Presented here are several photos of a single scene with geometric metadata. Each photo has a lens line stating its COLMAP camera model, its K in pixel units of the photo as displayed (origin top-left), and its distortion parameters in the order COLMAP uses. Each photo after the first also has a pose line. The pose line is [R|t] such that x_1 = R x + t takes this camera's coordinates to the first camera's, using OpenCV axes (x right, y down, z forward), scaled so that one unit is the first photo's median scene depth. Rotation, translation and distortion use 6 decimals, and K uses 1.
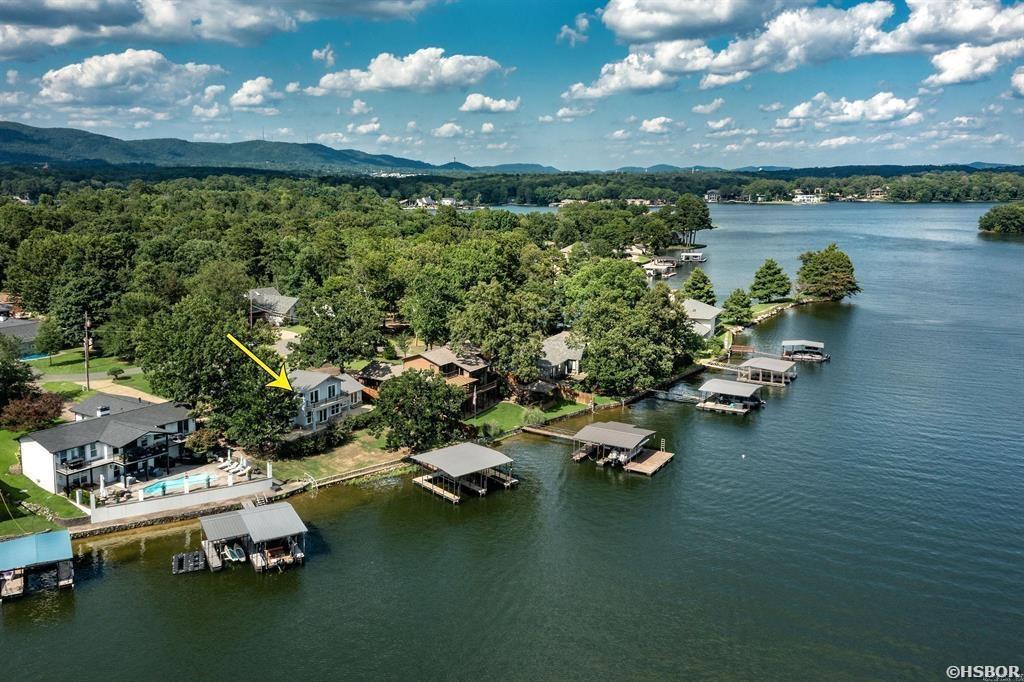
lens RADIAL K [[829.5, 0, 511.0], [0, 829.5, 365.5], [0, 0, 1]] dist [0.220320, -0.314940]
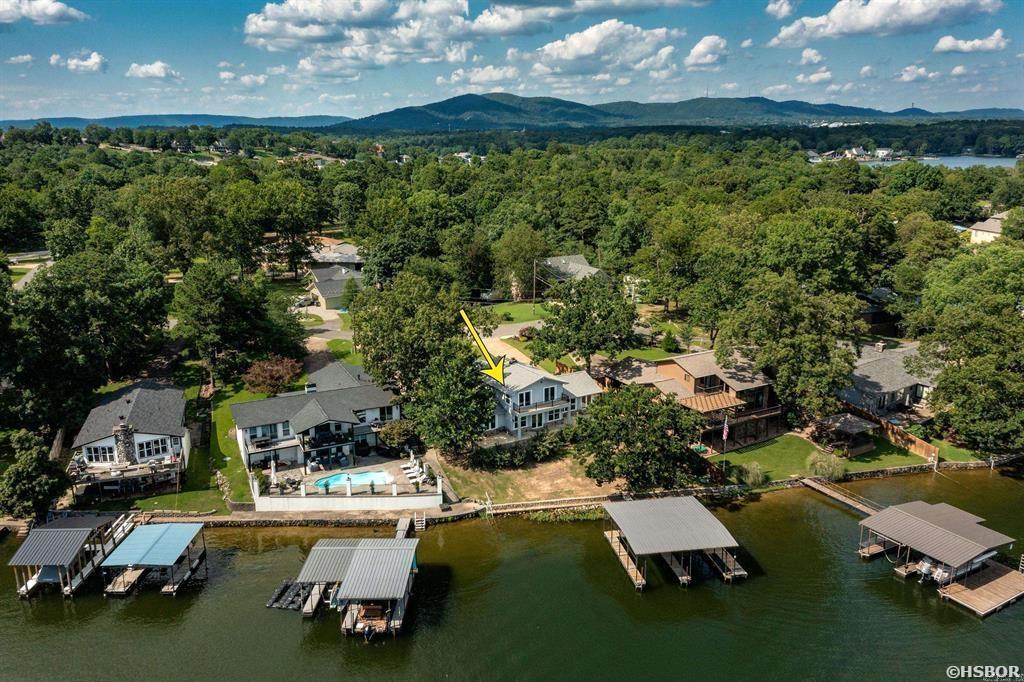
lens RADIAL K [[760.7, 0, 512.0], [0, 760.7, 341.0], [0, 0, 1]] dist [0.190682, -0.240713]
pose [[0.862152, 0.121061, -0.491974, 0.110462], [-0.099086, 0.992571, 0.070603, -0.064574], [0.496866, -0.012123, 0.867742, 0.282419]]
